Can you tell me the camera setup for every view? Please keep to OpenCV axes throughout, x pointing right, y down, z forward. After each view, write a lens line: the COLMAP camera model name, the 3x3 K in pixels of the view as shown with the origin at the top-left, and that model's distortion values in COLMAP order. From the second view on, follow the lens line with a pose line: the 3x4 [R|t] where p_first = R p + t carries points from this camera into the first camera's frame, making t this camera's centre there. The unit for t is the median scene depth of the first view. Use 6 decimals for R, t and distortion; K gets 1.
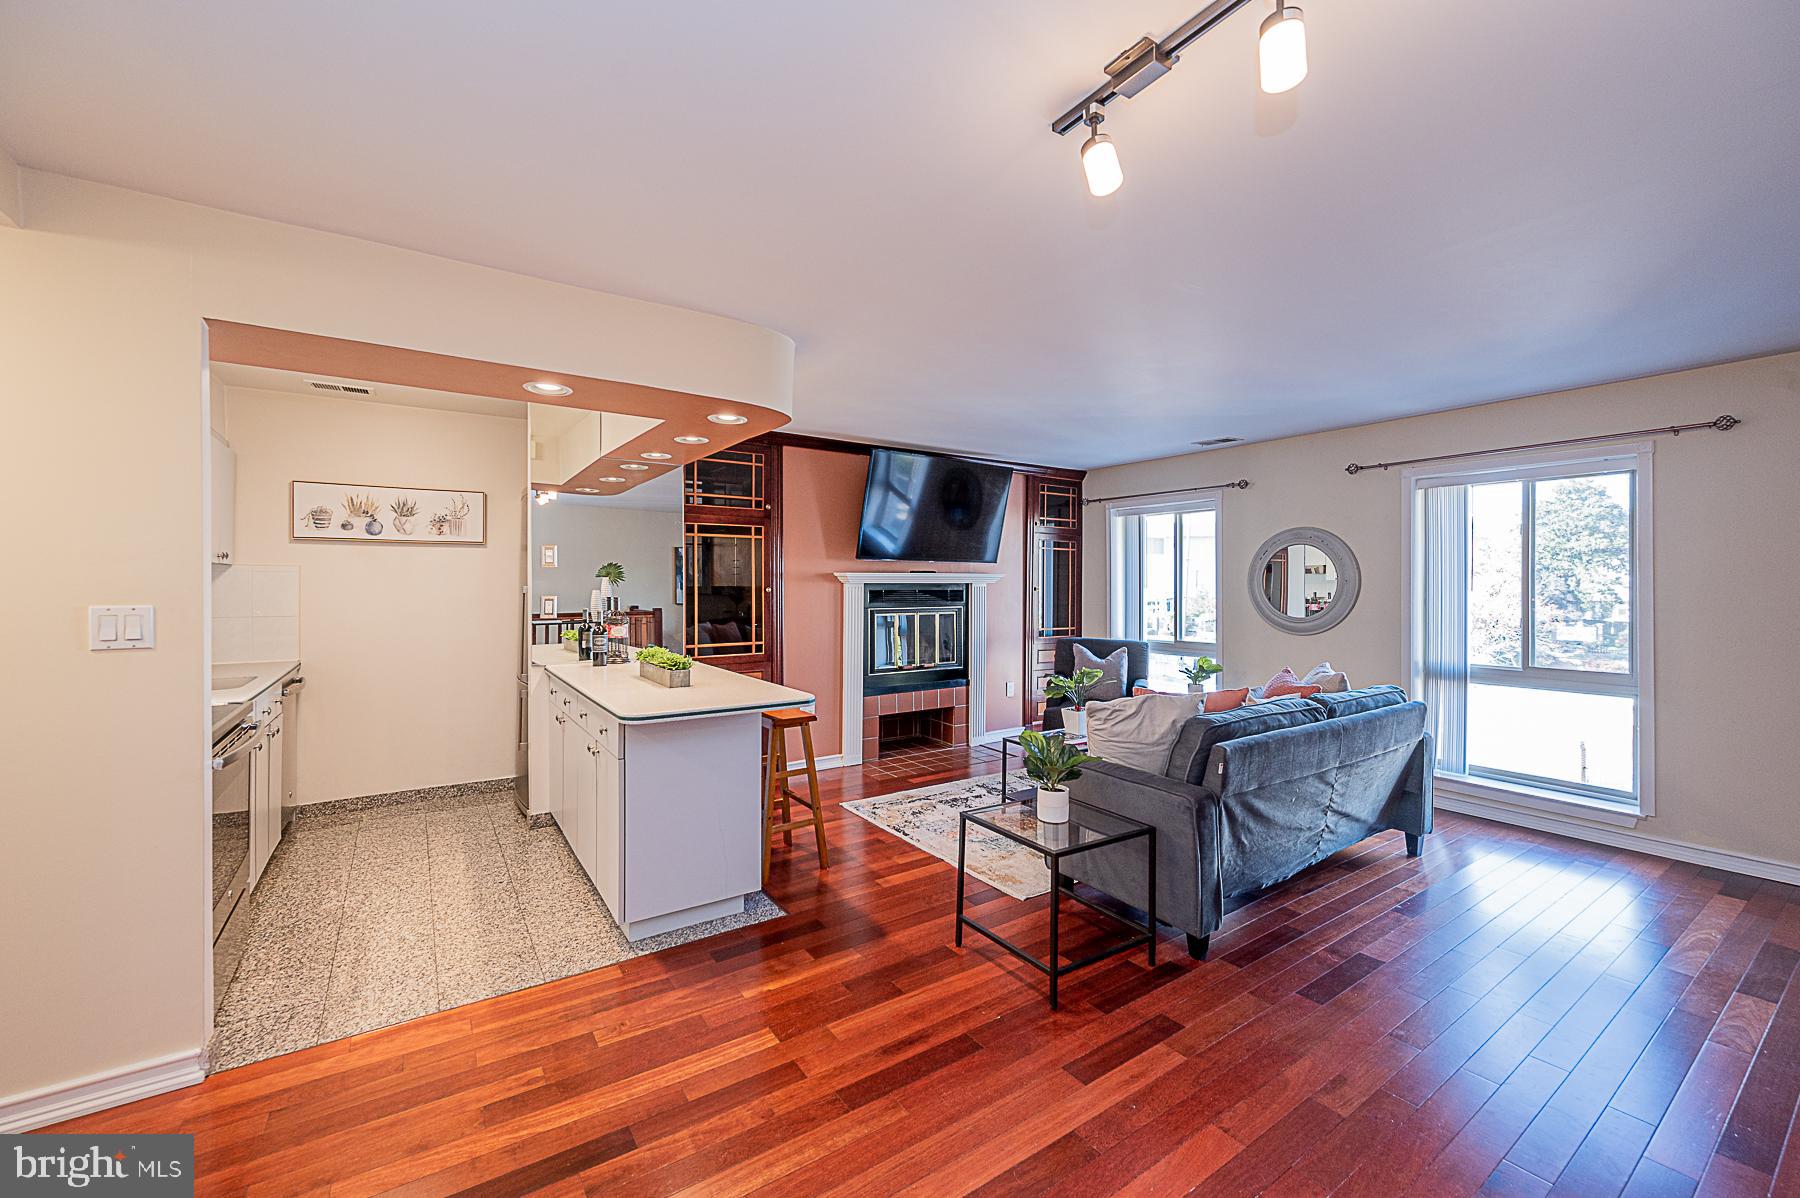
lens RADIAL K [[721.6, 0, 898.9], [0, 721.6, 585.4], [0, 0, 1]] dist [-0.000935, -0.000161]
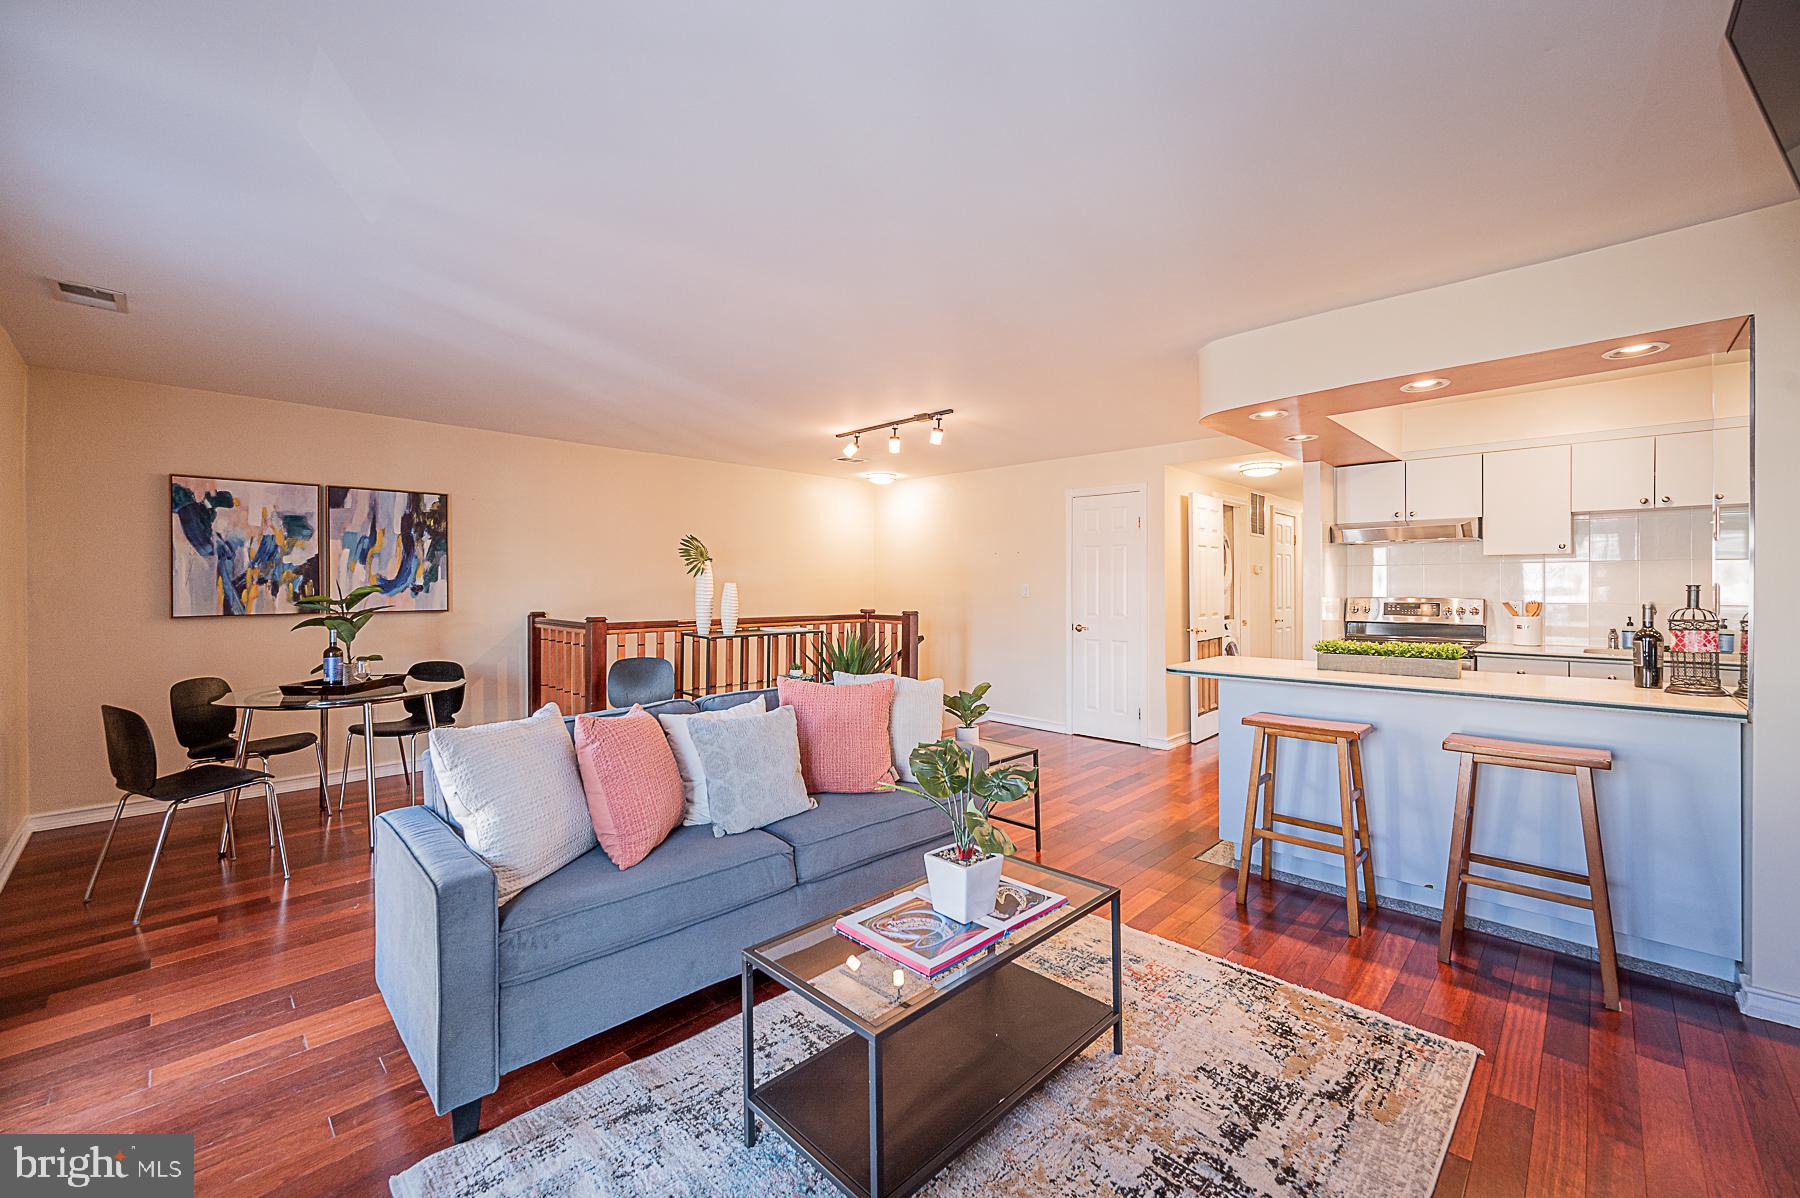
lens RADIAL K [[721.6, 0, 898.9], [0, 721.6, 585.4], [0, 0, 1]] dist [-0.000935, -0.000161]
pose [[-0.979353, 0.000828, -0.202155, 0.366660], [0.000599, 0.999999, 0.001194, 0.014214], [0.202156, 0.001048, -0.979353, 1.386826]]
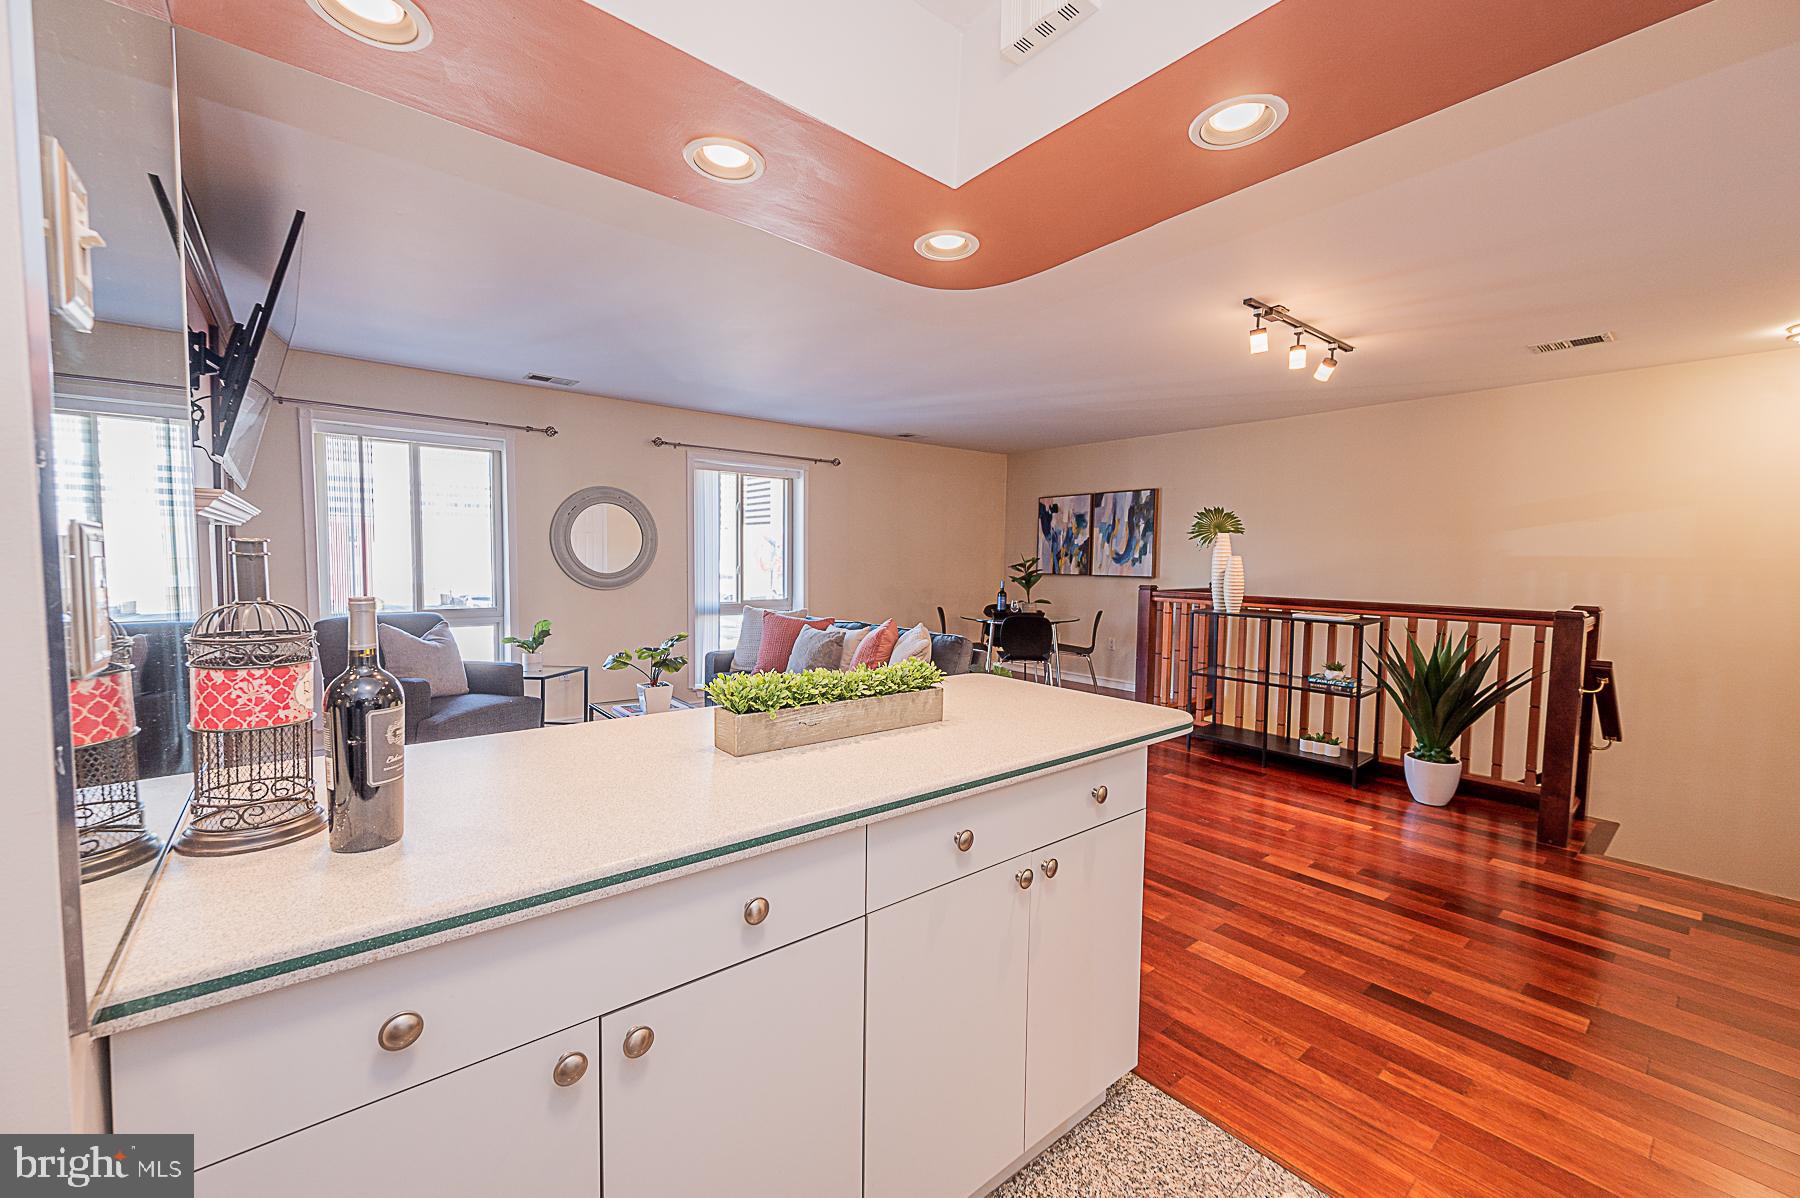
lens RADIAL K [[707.7, 0, 900.5], [0, 707.7, 595.4], [0, 0, 1]] dist [-0.001386, -0.000226]
pose [[-0.093924, -0.056718, 0.993962, -0.594827], [-0.012107, 0.998367, 0.055825, 0.016582], [-0.995506, -0.006790, -0.094458, 0.782229]]
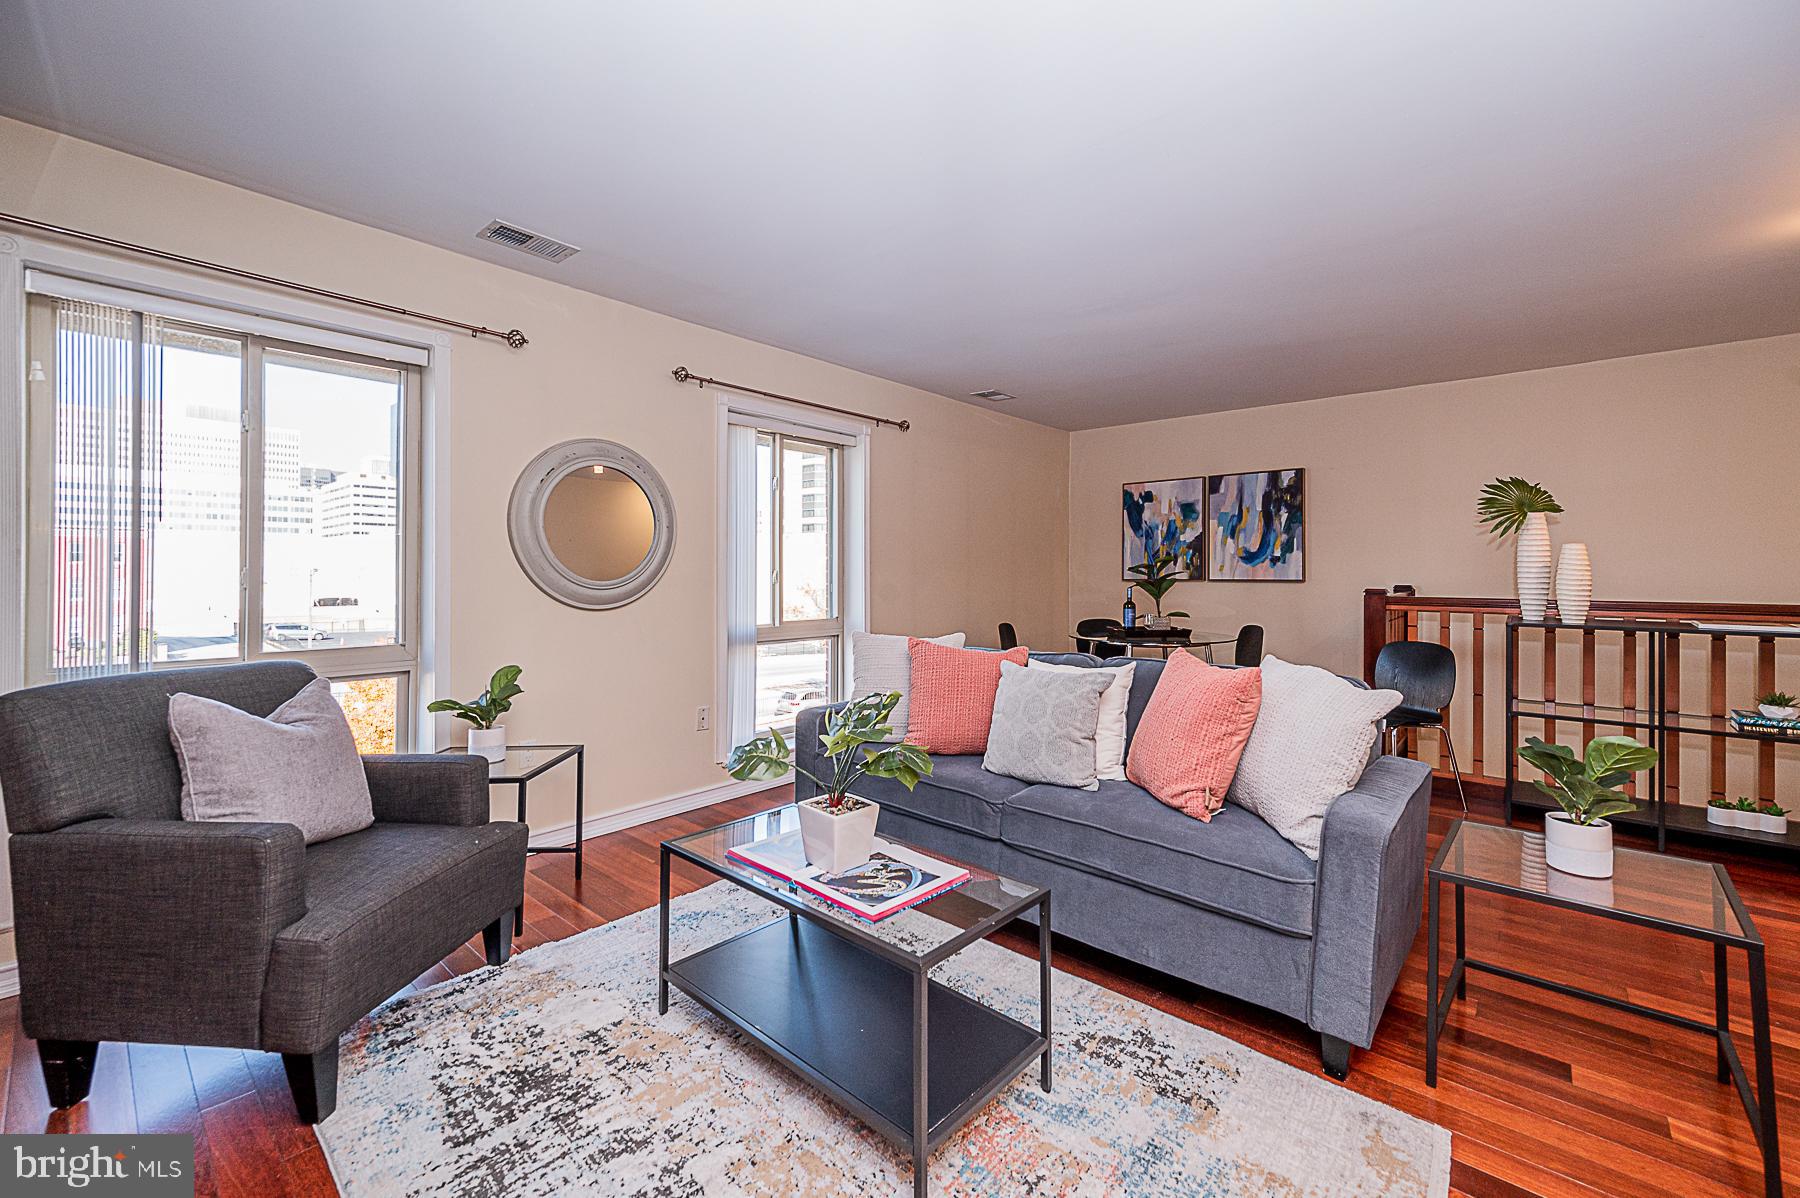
lens RADIAL K [[727.8, 0, 900.7], [0, 727.8, 567.7], [0, 0, 1]] dist [-0.001398, -0.000179]
pose [[-0.256580, 0.004585, 0.966512, -0.148423], [-0.000940, 0.999987, -0.004993, 0.040532], [-0.966523, -0.002189, -0.256572, 1.061316]]
